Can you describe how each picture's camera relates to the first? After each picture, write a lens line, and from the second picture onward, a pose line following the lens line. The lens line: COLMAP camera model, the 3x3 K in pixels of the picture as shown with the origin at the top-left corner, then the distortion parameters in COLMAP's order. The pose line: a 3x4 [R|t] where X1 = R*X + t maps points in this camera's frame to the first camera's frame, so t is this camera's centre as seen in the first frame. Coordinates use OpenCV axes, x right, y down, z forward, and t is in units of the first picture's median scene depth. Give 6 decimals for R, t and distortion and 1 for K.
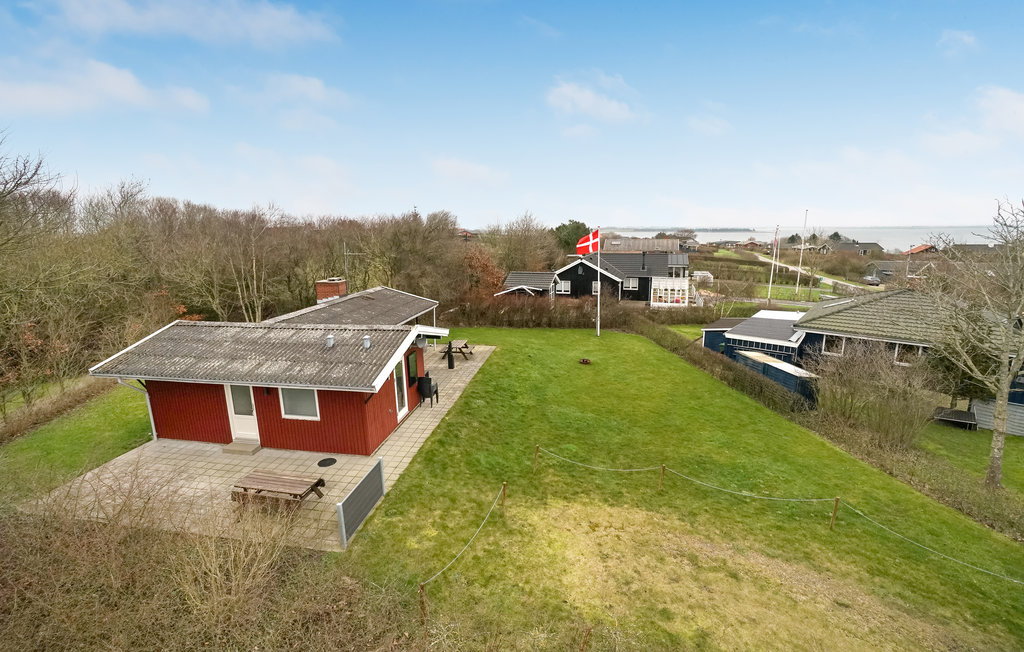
lens RADIAL K [[447.7, 0, 508.8], [0, 447.7, 329.9], [0, 0, 1]] dist [-0.032181, 0.001400]
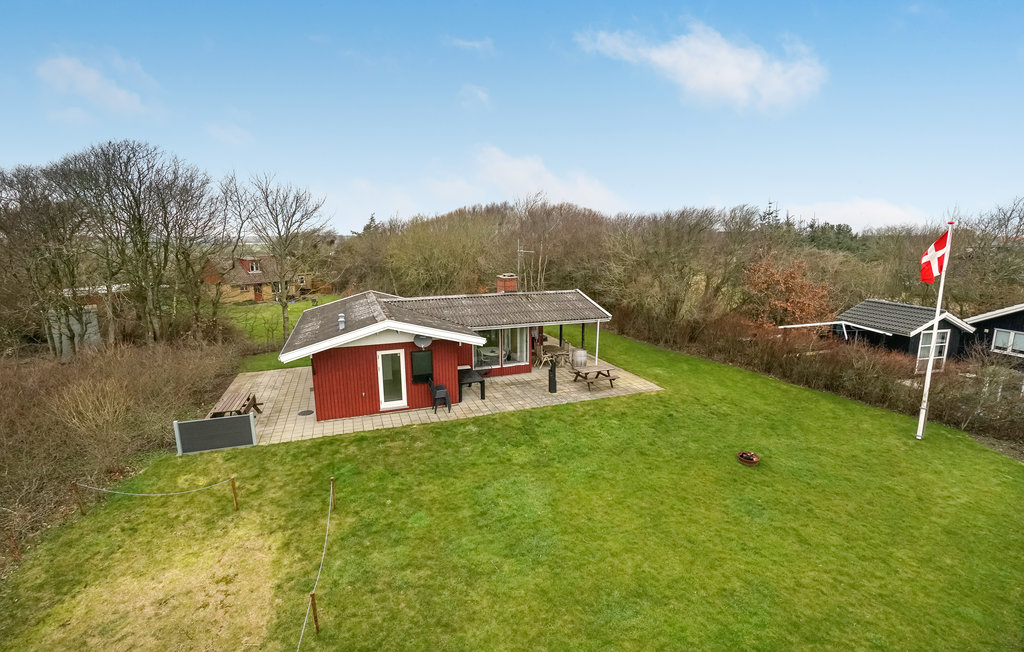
lens RADIAL K [[447.7, 0, 510.6], [0, 447.7, 324.4], [0, 0, 1]] dist [-0.032181, 0.001400]
pose [[0.483973, 0.163859, -0.859605, 0.878606], [-0.191259, 0.978370, 0.078816, -0.146807], [0.853926, 0.126262, 0.504844, 0.820133]]
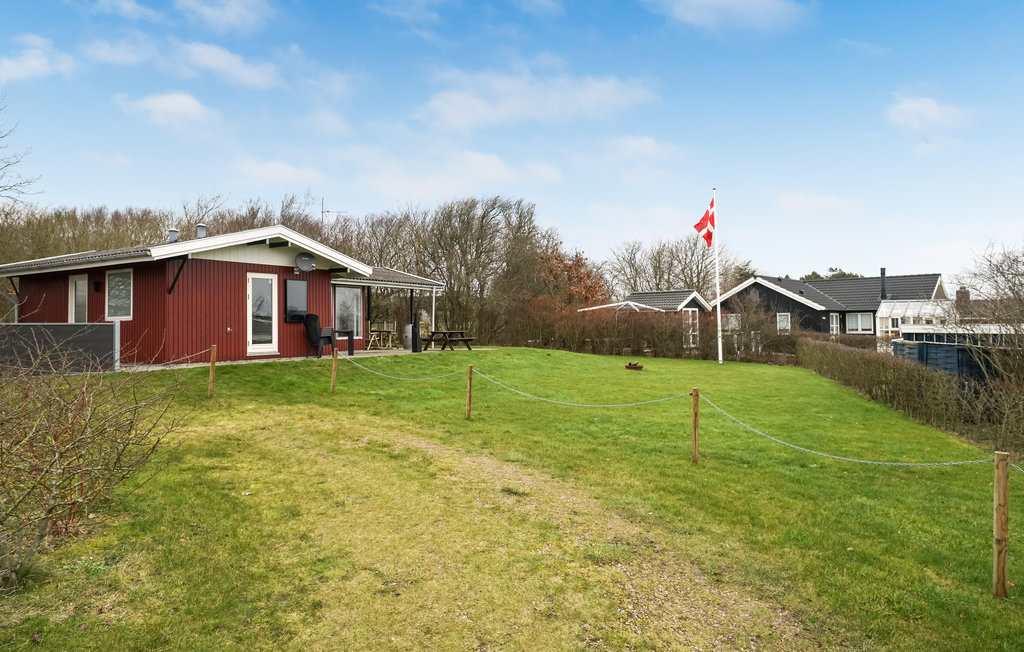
lens RADIAL K [[654.7, 0, 514.9], [0, 654.7, 325.9], [0, 0, 1]] dist [0.005965, 0.000285]
pose [[0.915131, 0.001938, -0.403151, 0.713815], [-0.091296, 0.975007, -0.202550, 0.397554], [0.392683, 0.222165, 0.892436, 0.202610]]
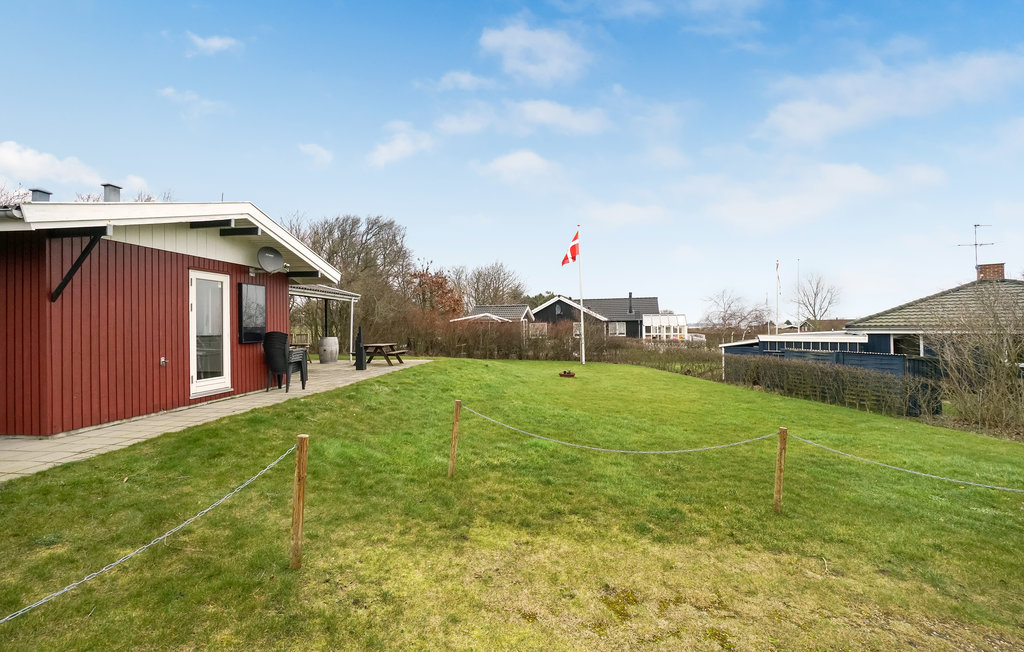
lens RADIAL K [[447.7, 0, 507.3], [0, 447.7, 322.7], [0, 0, 1]] dist [-0.032181, 0.001400]
pose [[0.999179, -0.001761, 0.040481, 0.091785], [0.011082, 0.972842, -0.231203, 0.280844], [-0.038975, 0.231462, 0.972063, 0.580513]]
